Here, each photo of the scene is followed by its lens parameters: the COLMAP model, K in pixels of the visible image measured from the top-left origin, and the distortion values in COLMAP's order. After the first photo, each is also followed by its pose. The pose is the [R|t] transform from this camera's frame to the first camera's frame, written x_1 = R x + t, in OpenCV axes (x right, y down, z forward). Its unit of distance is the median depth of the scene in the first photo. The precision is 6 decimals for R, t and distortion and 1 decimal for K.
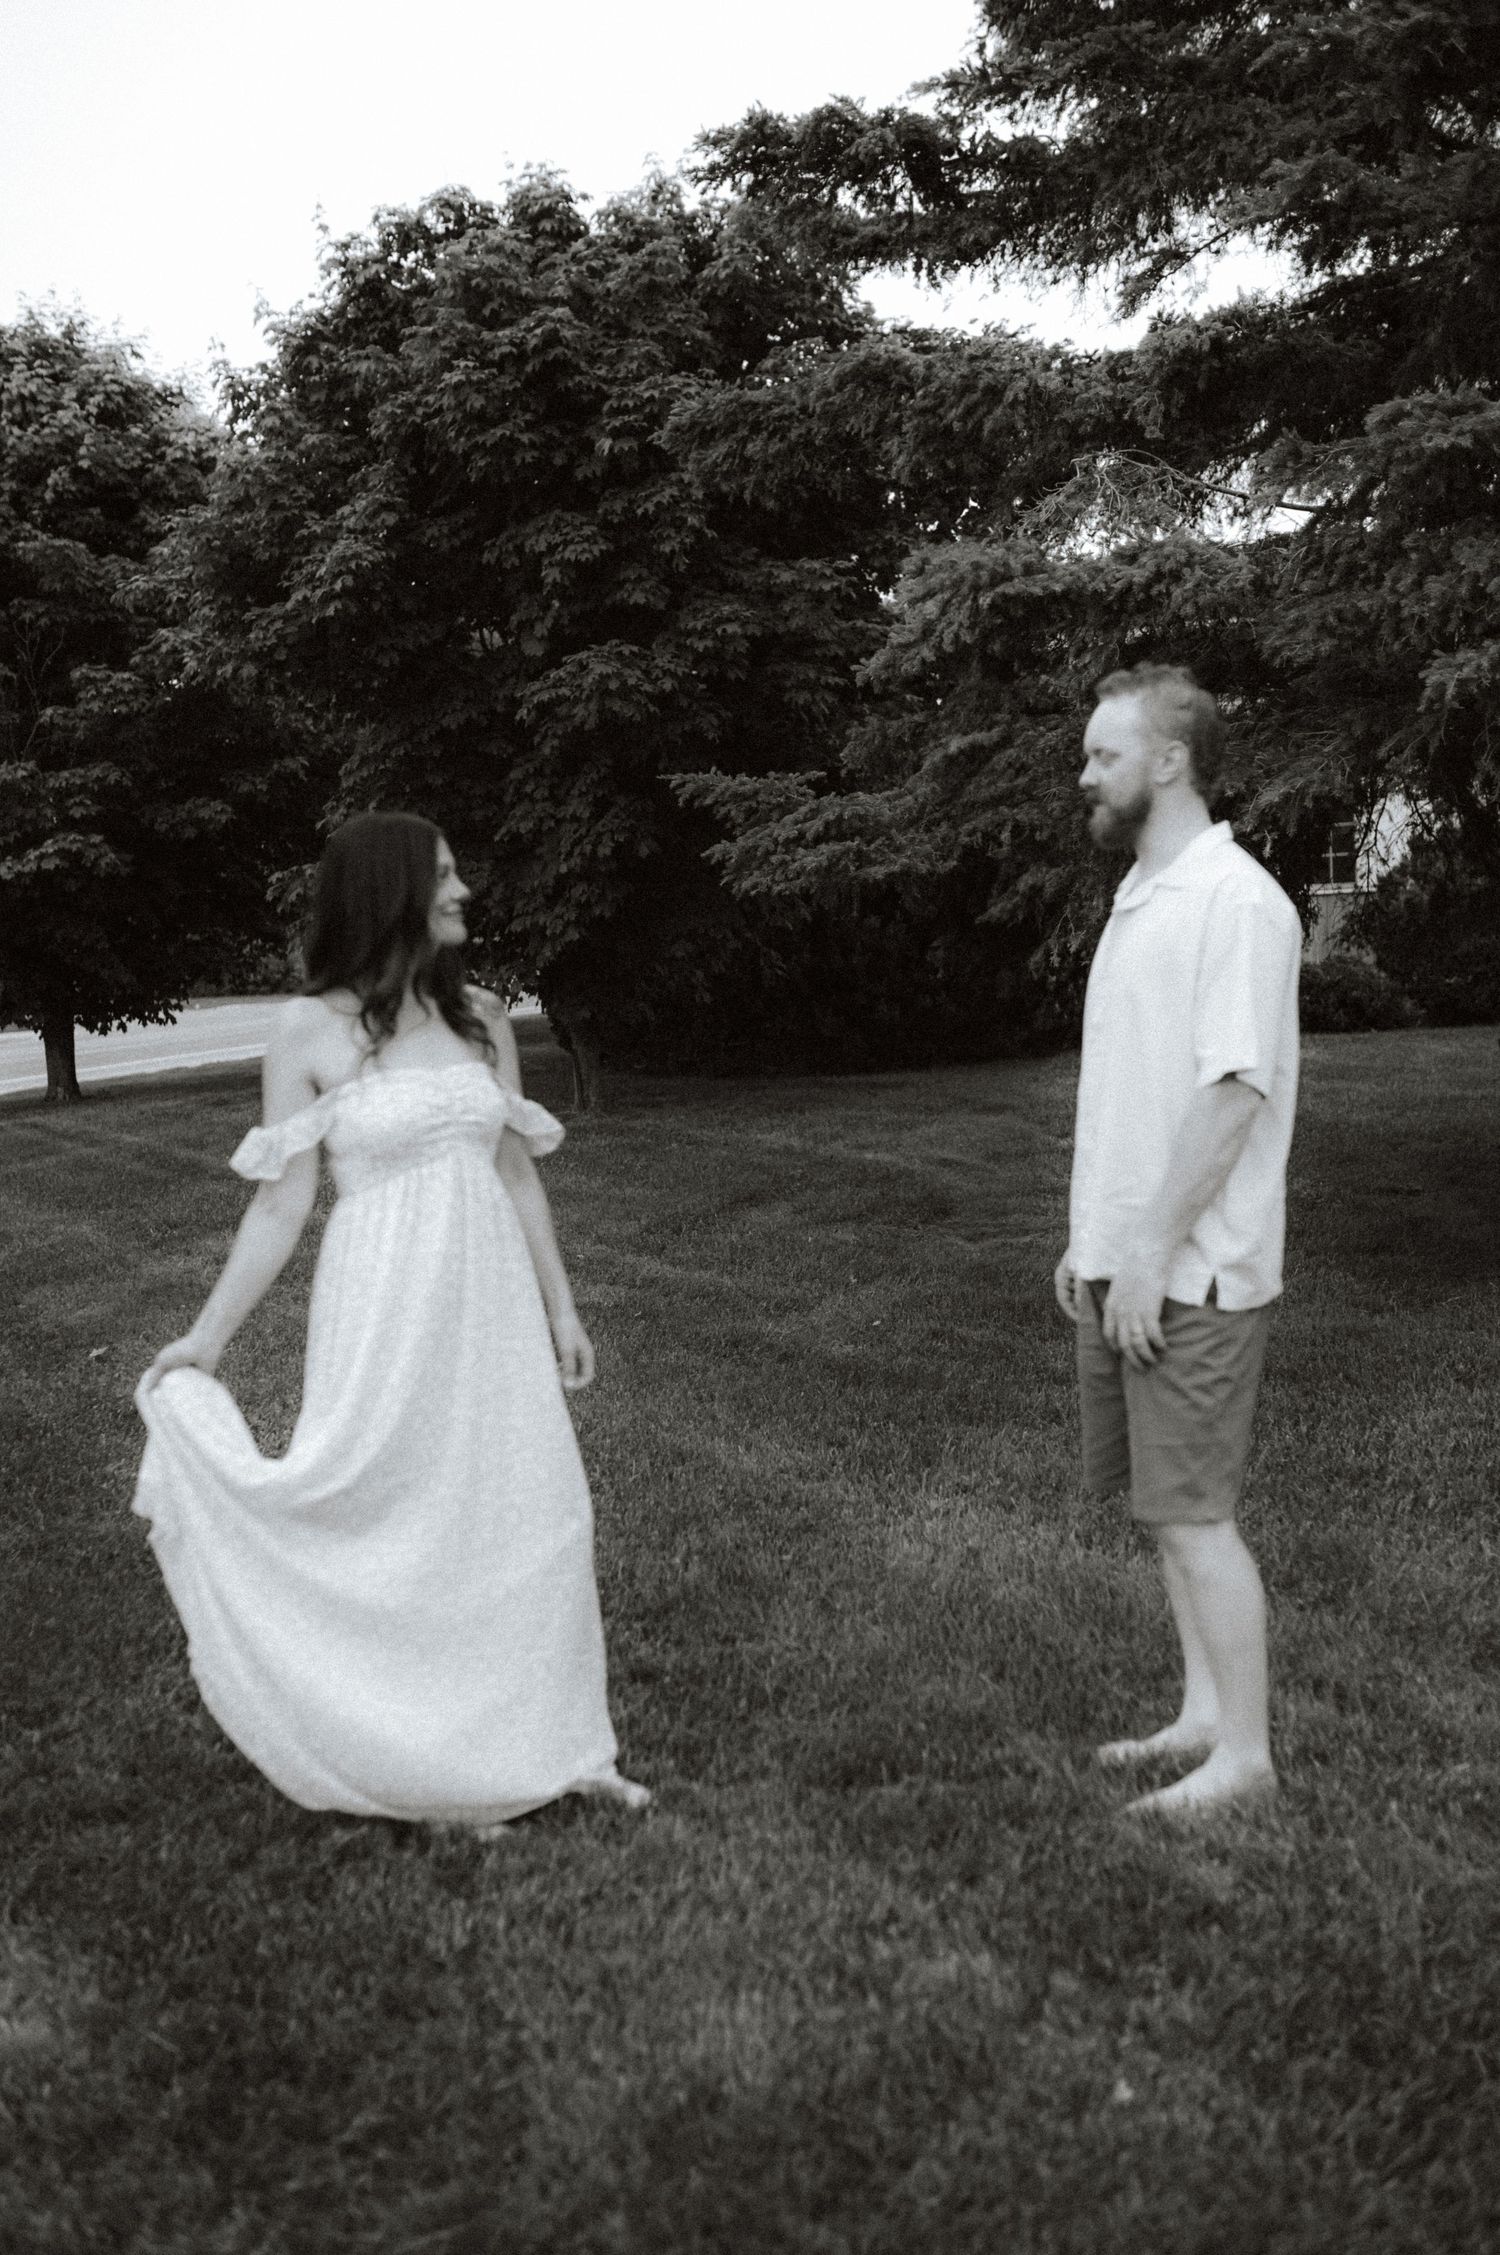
lens RADIAL K [[2188.6, 0, 773.6], [0, 2188.6, 1173.9], [0, 0, 1]] dist [-0.049933, 0.031012]
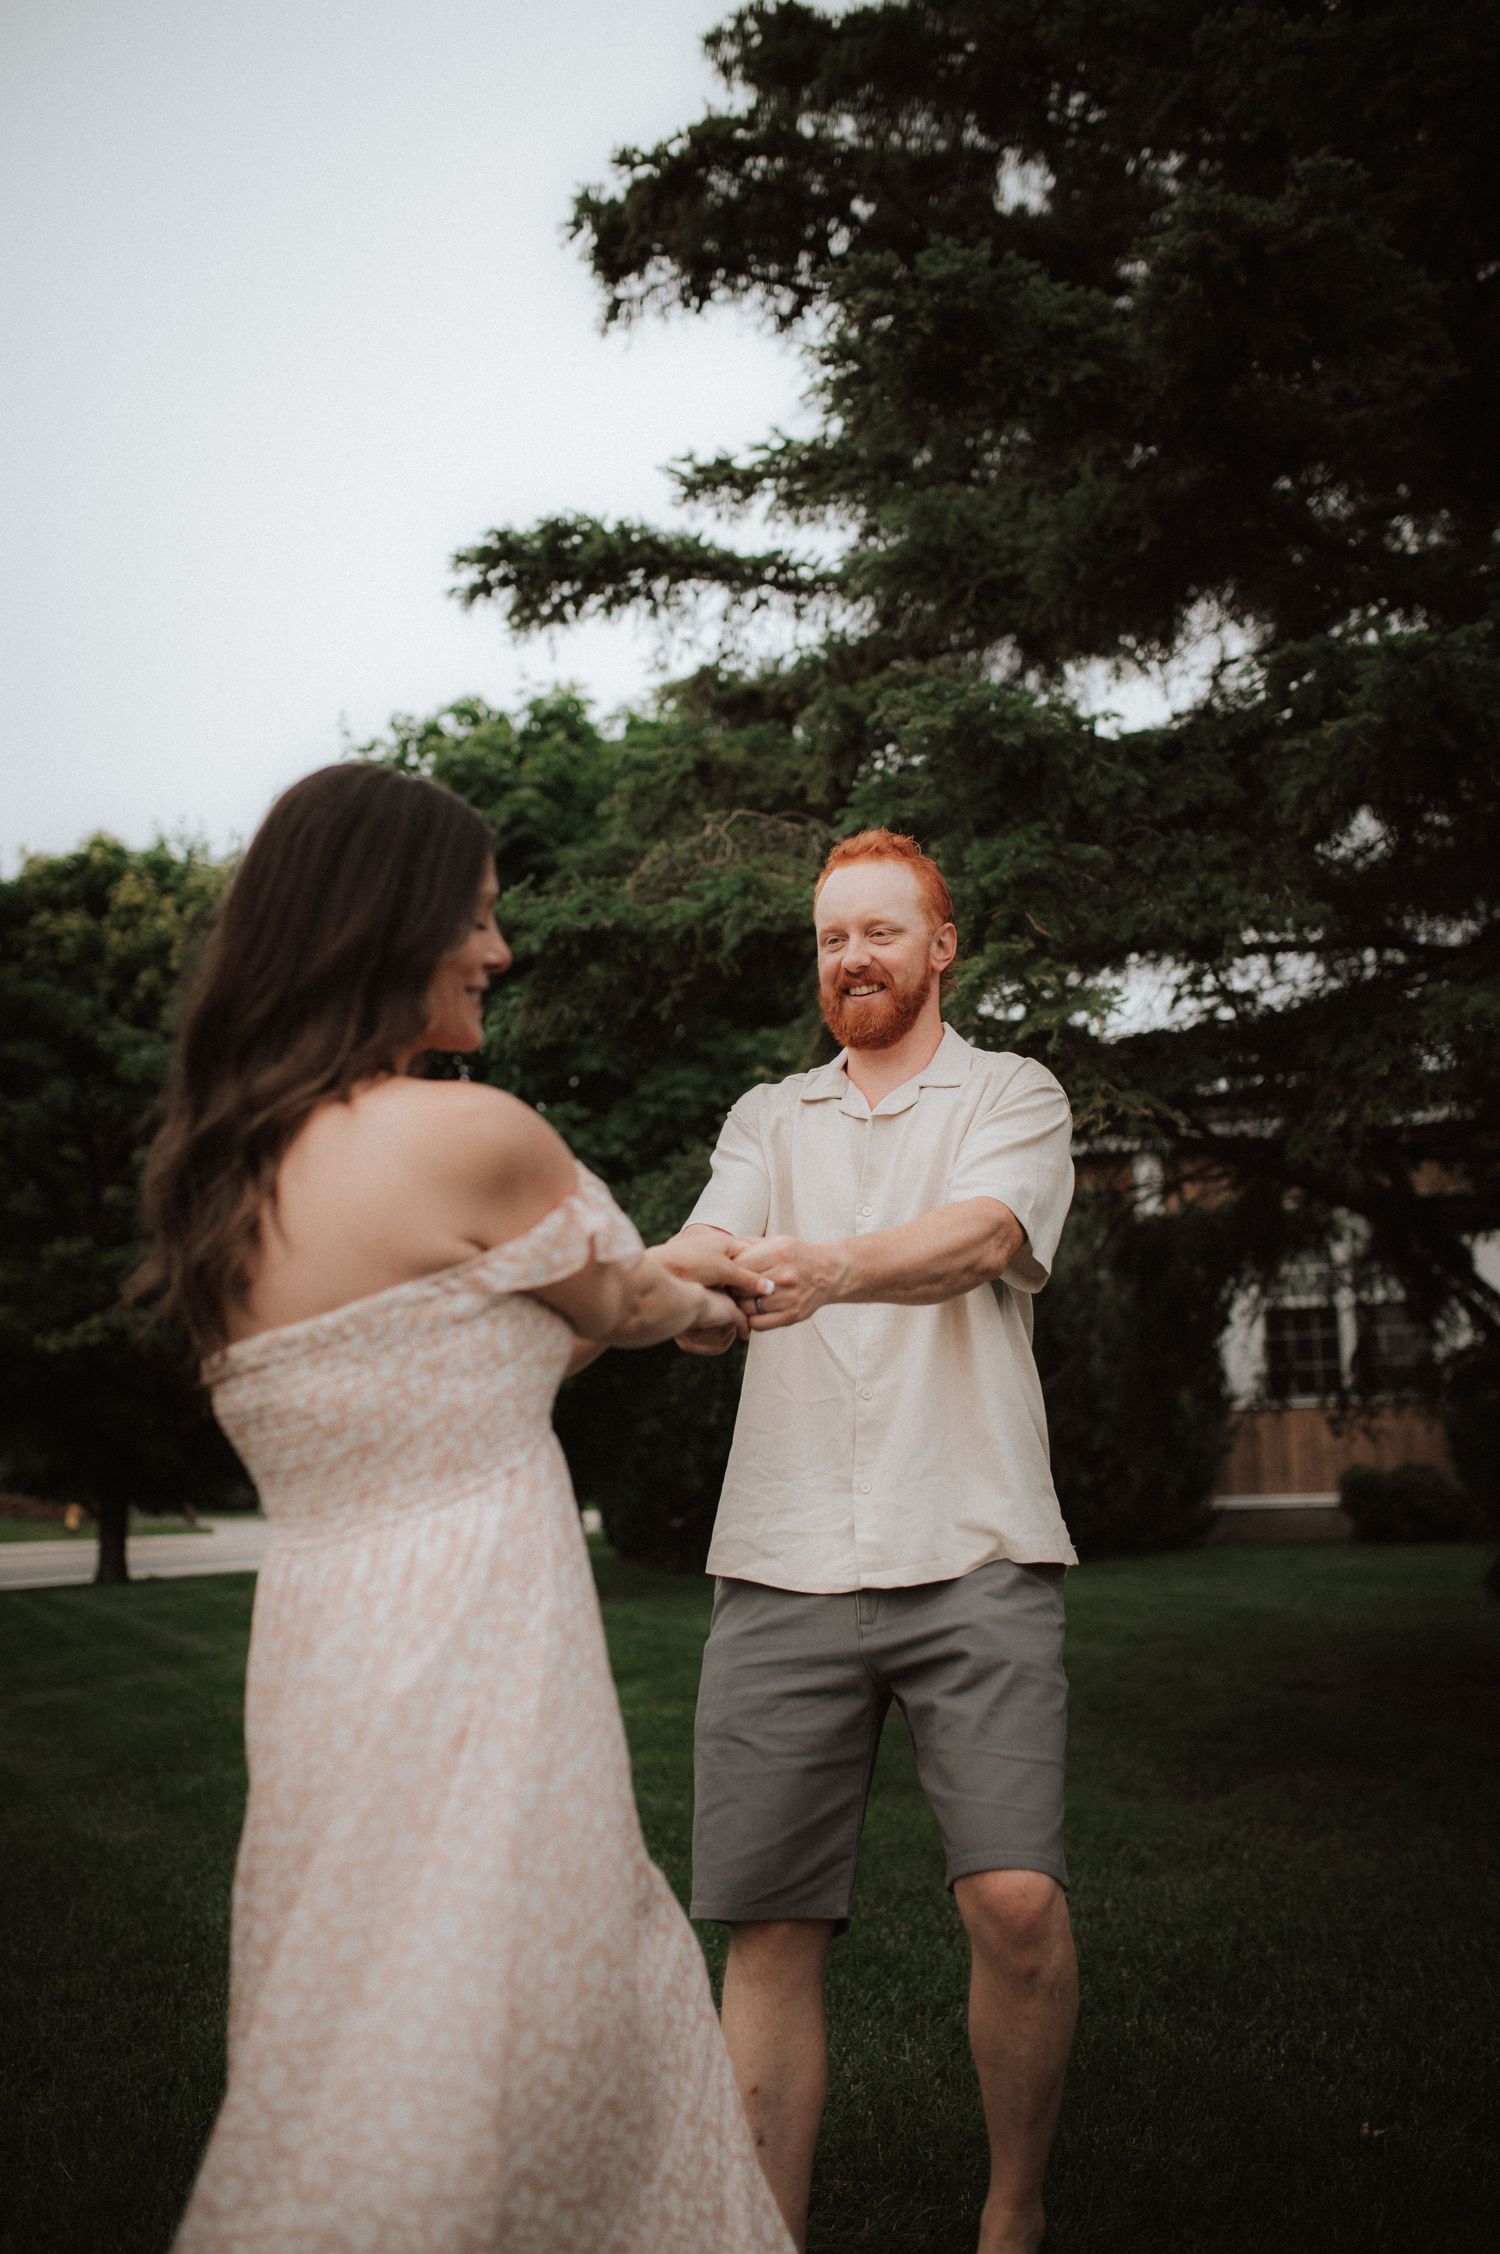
lens RADIAL K [[2173.8, 0, 750.0], [0, 2173.8, 1127.0], [0, 0, 1]] dist [-0.051837, 0.028733]
pose [[0.992105, 0.006876, -0.125220, 0.126492], [-0.040085, 0.963502, -0.264684, 0.022373], [0.118830, 0.267614, 0.956171, 0.063935]]
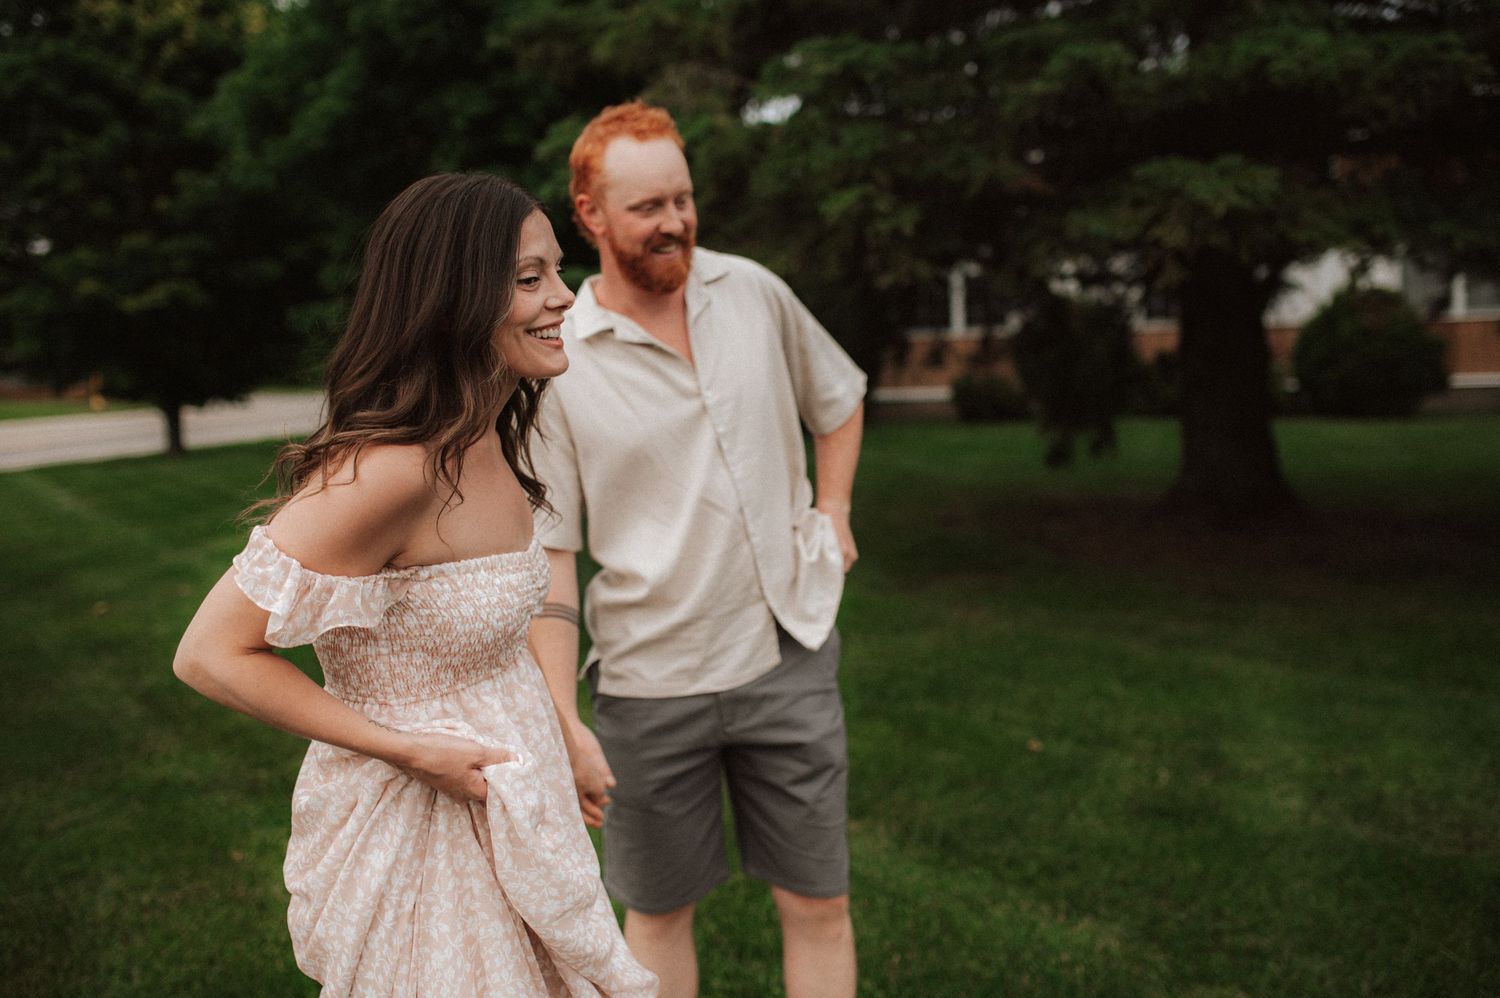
lens RADIAL K [[1455.8, 0, 754.4], [0, 1455.8, 534.9], [0, 0, 1]] dist [-0.049933, 0.031012]
pose [[0.999460, 0.016229, 0.028577, 0.082268], [-0.016597, 0.999782, 0.012671, 0.004575], [-0.028365, -0.013138, 0.999511, -0.049350]]
